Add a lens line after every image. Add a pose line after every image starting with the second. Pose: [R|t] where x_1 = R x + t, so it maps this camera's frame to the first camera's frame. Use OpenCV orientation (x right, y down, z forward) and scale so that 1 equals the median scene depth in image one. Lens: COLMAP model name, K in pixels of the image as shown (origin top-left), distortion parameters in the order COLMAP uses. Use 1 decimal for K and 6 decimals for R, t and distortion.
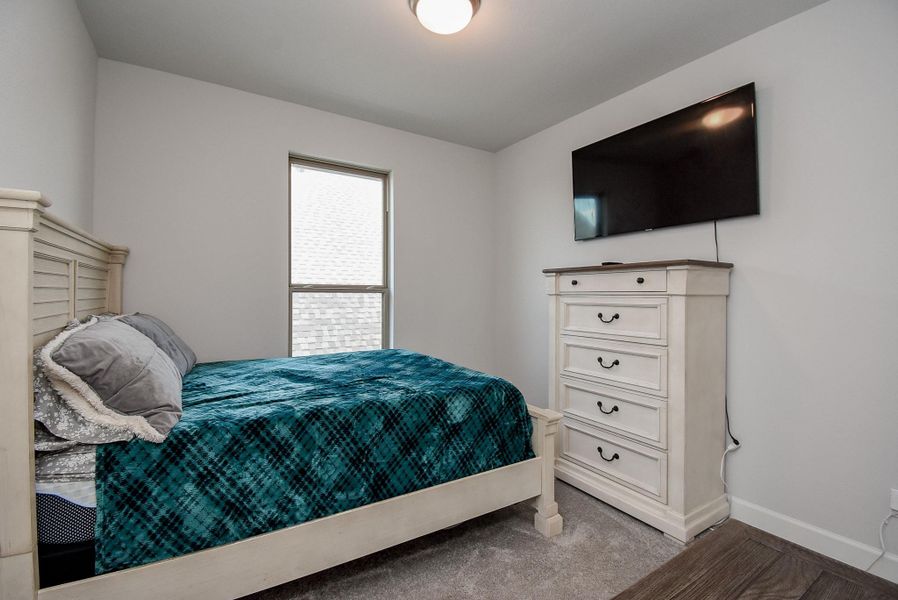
lens RADIAL K [[398.8, 0, 447.8], [0, 398.8, 295.9], [0, 0, 1]] dist [0.013609, -0.020562]
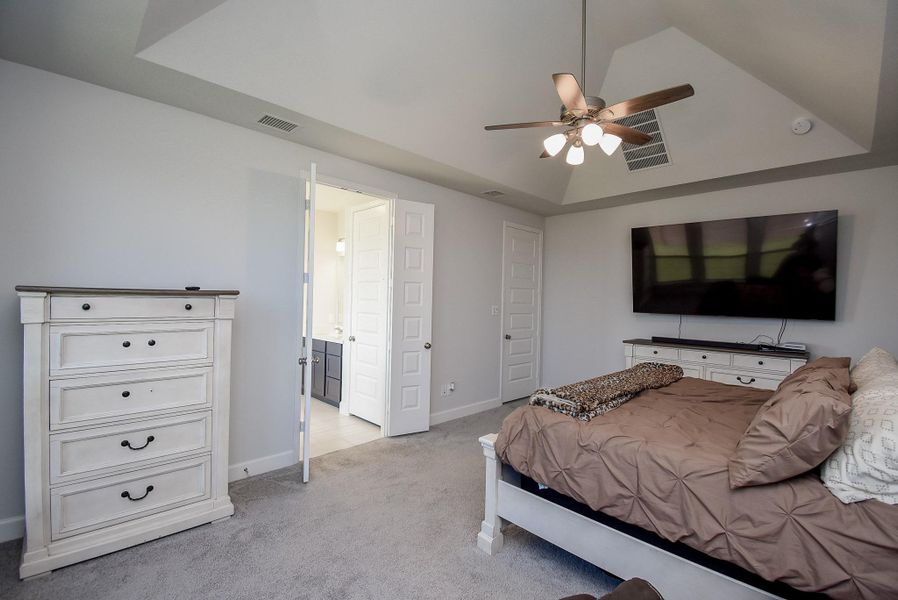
lens RADIAL K [[398.8, 0, 447.8], [0, 398.8, 295.9], [0, 0, 1]] dist [0.013609, -0.020562]
pose [[-0.203790, -0.011049, 0.978952, -0.625584], [-0.022035, 0.999735, 0.006697, -0.080007], [-0.978767, -0.020207, -0.203979, 0.479599]]
